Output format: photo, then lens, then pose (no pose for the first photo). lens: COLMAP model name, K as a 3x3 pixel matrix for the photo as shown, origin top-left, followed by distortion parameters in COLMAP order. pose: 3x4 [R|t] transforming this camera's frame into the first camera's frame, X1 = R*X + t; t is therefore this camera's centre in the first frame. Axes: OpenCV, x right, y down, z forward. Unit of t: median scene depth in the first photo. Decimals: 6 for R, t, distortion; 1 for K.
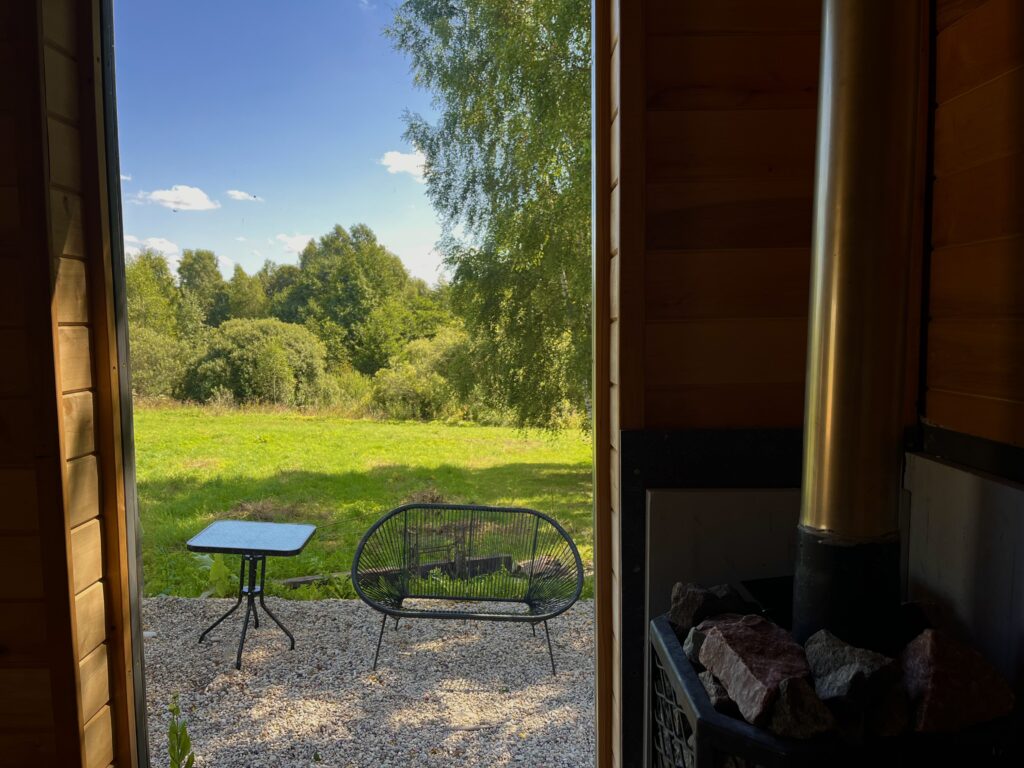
lens RADIAL K [[773.3, 0, 506.3], [0, 773.3, 388.4], [0, 0, 1]] dist [0.066573, -0.099956]
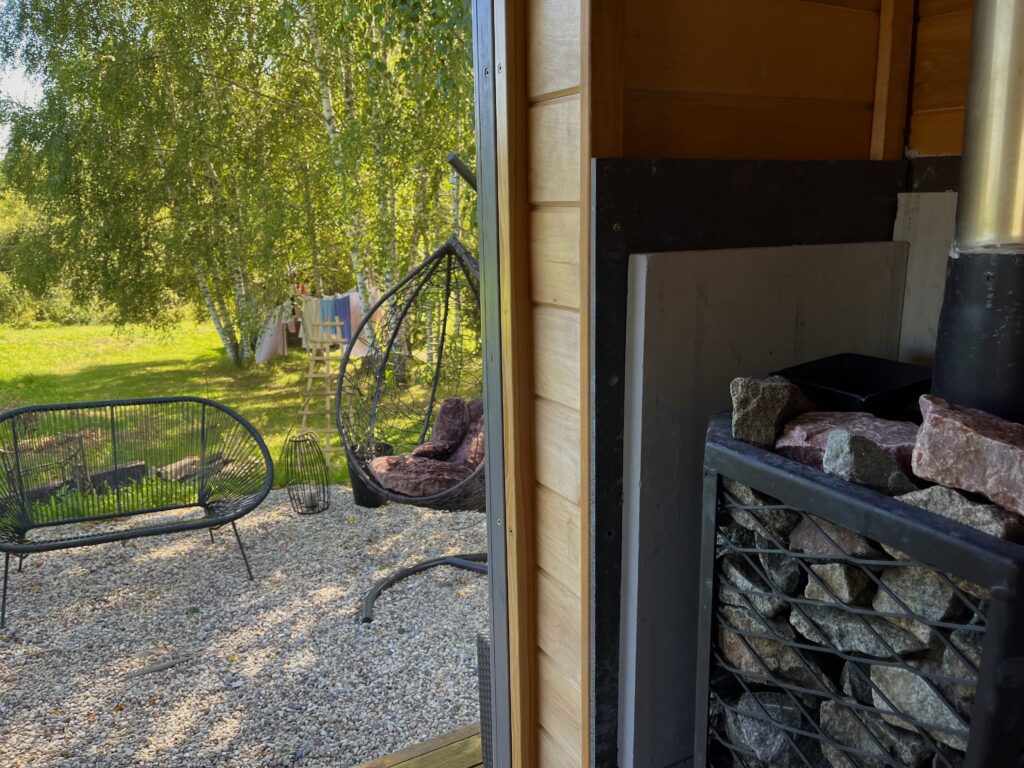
lens RADIAL K [[773.3, 0, 514.3], [0, 773.3, 387.6], [0, 0, 1]] dist [0.066573, -0.099956]
pose [[0.877329, -0.107470, 0.467701, -0.057672], [0.039652, 0.987503, 0.152531, 0.038617], [-0.478249, -0.115274, 0.870626, 0.134909]]
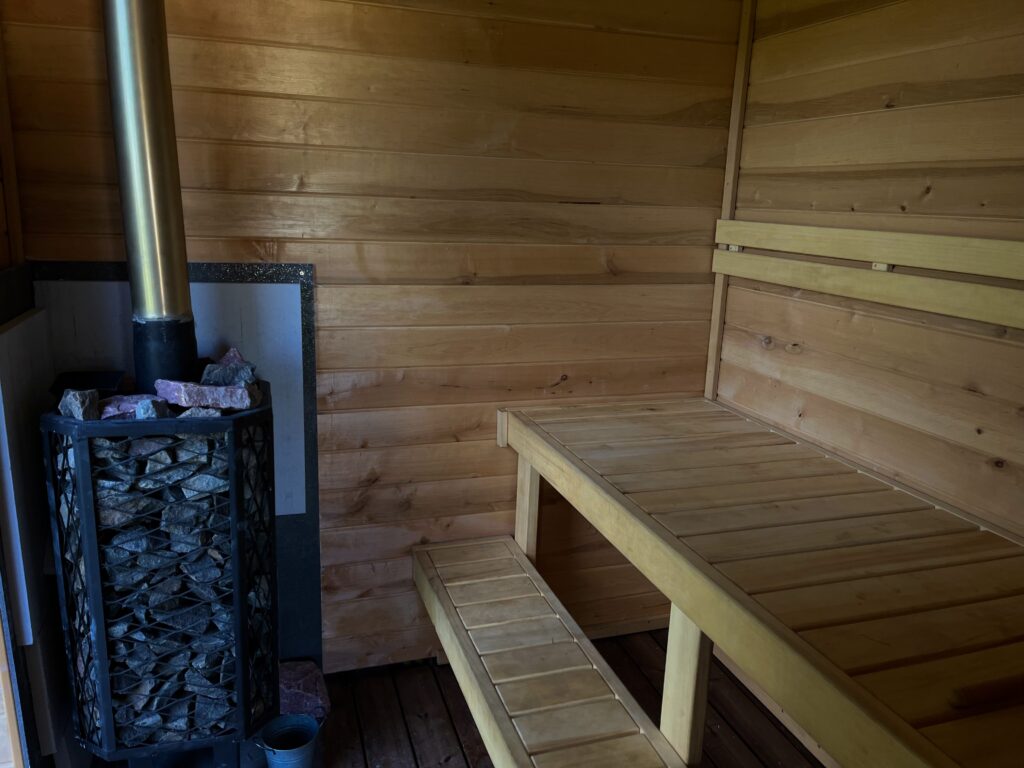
lens RADIAL K [[773.3, 0, 512.1], [0, 773.3, 390.0], [0, 0, 1]] dist [0.066573, -0.099956]
pose [[-0.297014, -0.238779, 0.924536, -0.528949], [0.042909, 0.963914, 0.262734, -0.068196], [-0.953908, 0.117707, -0.276050, 0.198295]]
